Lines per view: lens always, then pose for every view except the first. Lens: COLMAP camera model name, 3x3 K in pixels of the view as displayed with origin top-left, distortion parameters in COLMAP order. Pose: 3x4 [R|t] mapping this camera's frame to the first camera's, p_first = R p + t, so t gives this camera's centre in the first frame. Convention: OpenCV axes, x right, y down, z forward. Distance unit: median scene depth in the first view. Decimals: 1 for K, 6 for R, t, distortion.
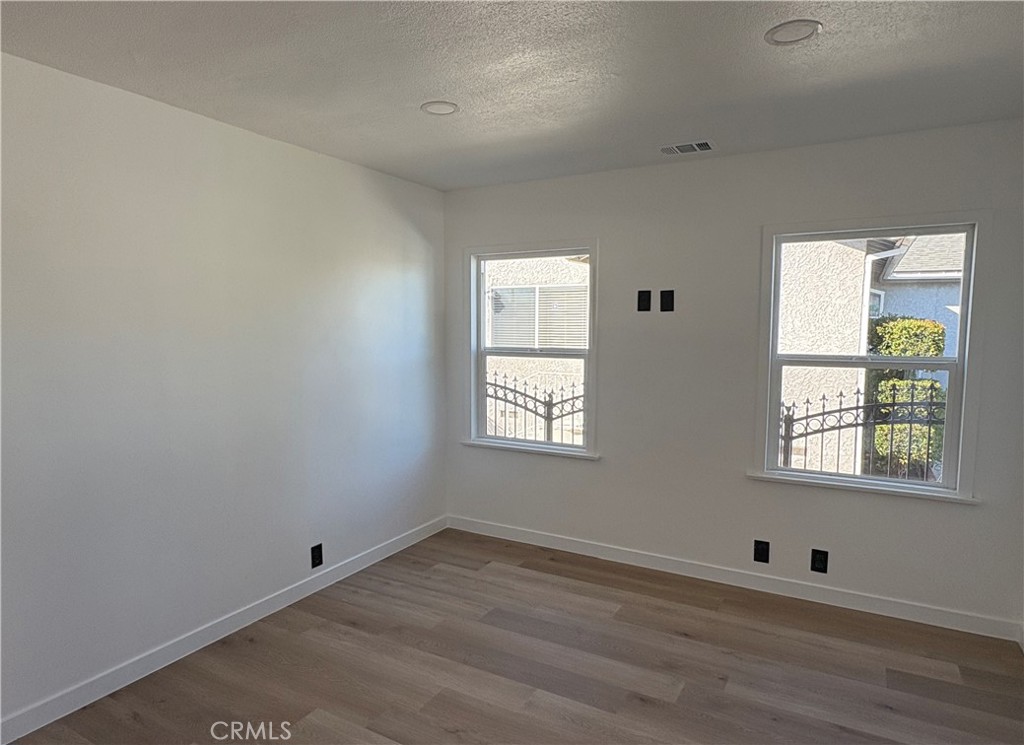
lens RADIAL K [[614.0, 0, 512.0], [0, 614.0, 372.5], [0, 0, 1]] dist [0.002213, 0.000109]
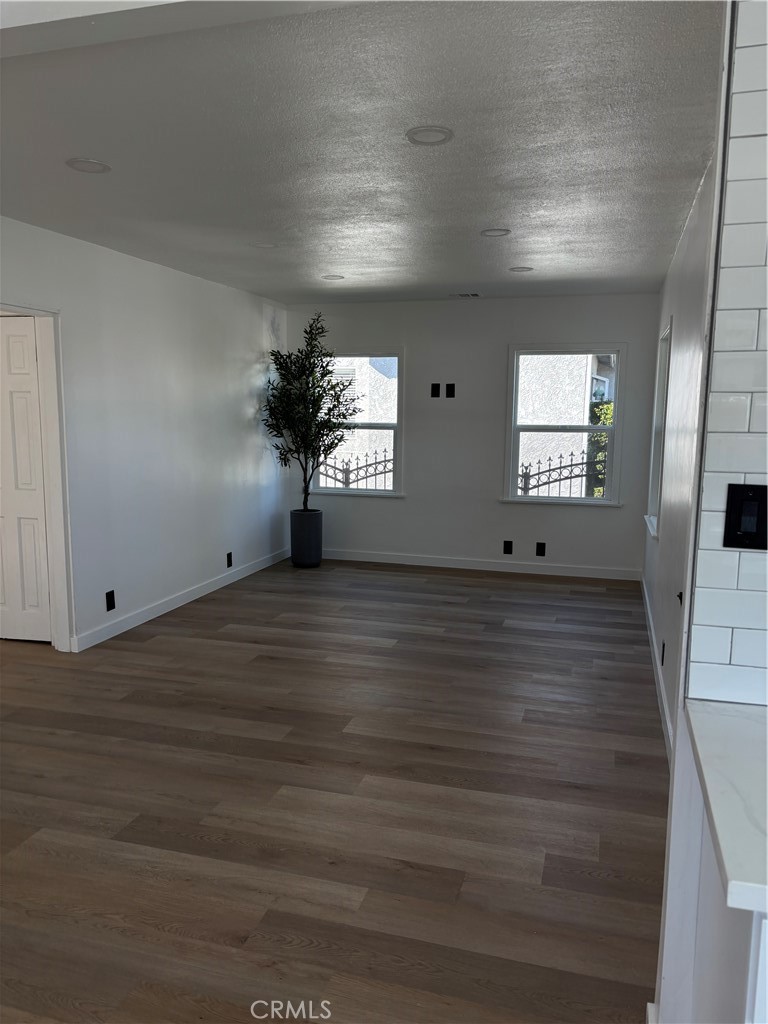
lens RADIAL K [[768.6, 0, 384.0], [0, 768.6, 512.0], [0, 0, 1]] dist [0.079712, -0.001425]
pose [[0.974751, -0.025395, 0.221848, -0.313575], [0.012520, 0.998165, 0.059248, 0.064218], [-0.222945, -0.054974, 0.973280, -0.781298]]
